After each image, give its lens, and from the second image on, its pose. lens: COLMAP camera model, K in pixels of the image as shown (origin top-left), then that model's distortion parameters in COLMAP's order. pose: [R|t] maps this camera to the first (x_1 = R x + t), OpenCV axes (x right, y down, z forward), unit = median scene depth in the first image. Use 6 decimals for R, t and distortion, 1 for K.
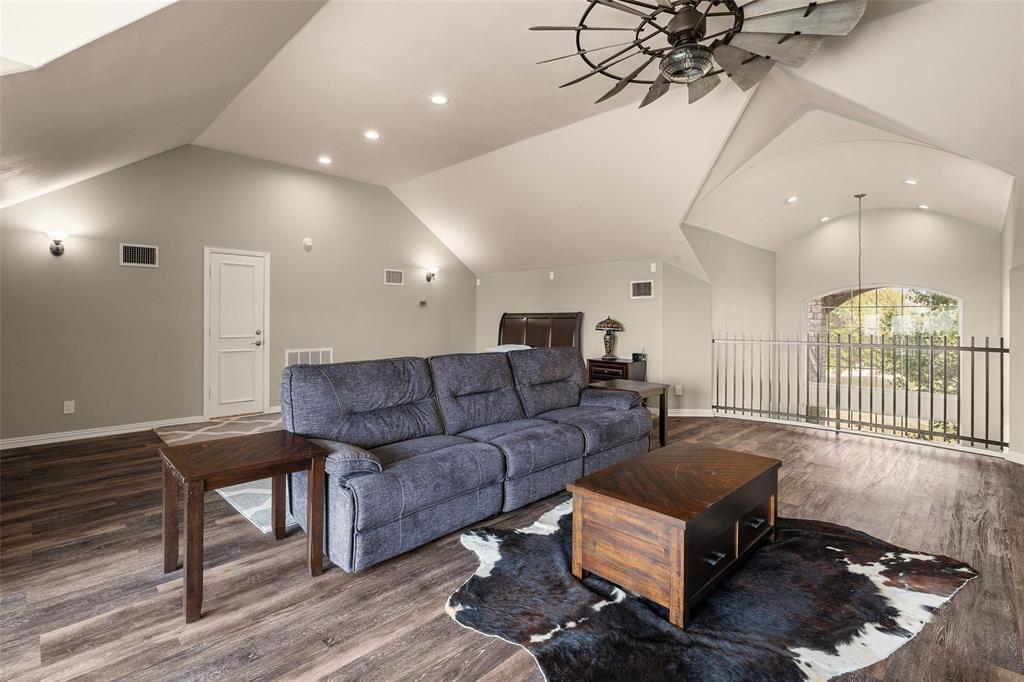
lens RADIAL K [[453.0, 0, 504.7], [0, 453.0, 325.6], [0, 0, 1]] dist [-0.001265, -0.000038]
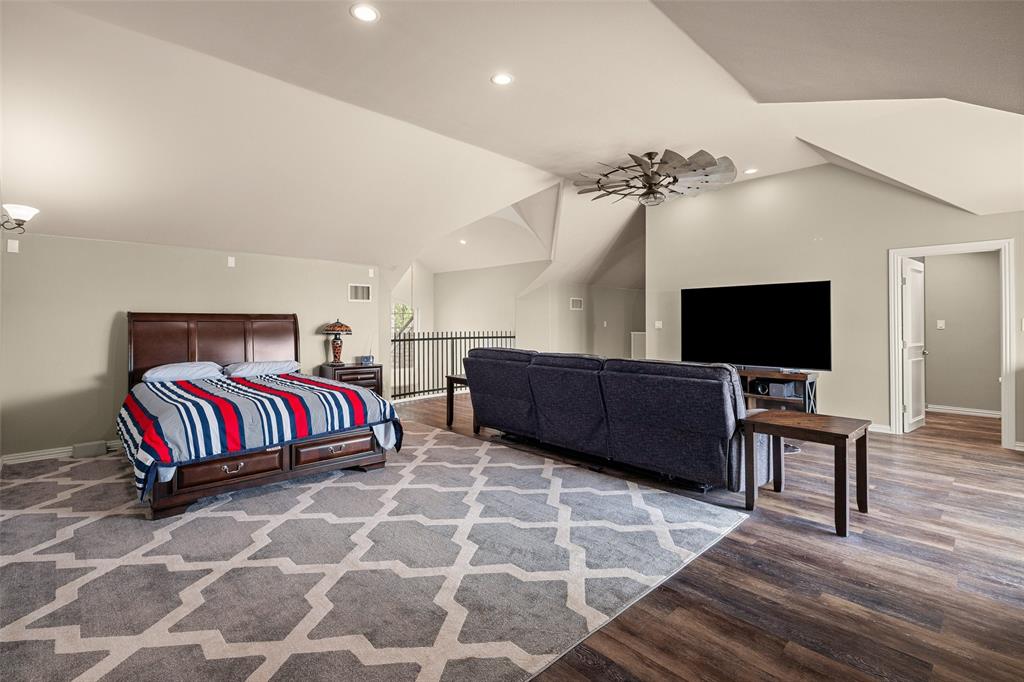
lens RADIAL K [[453.0, 0, 504.7], [0, 453.0, 325.6], [0, 0, 1]] dist [-0.001265, -0.000038]
pose [[0.077662, -0.010901, 0.996920, -1.563260], [0.015045, 0.999839, 0.009760, -0.026235], [-0.996866, 0.014240, 0.077814, 1.402275]]
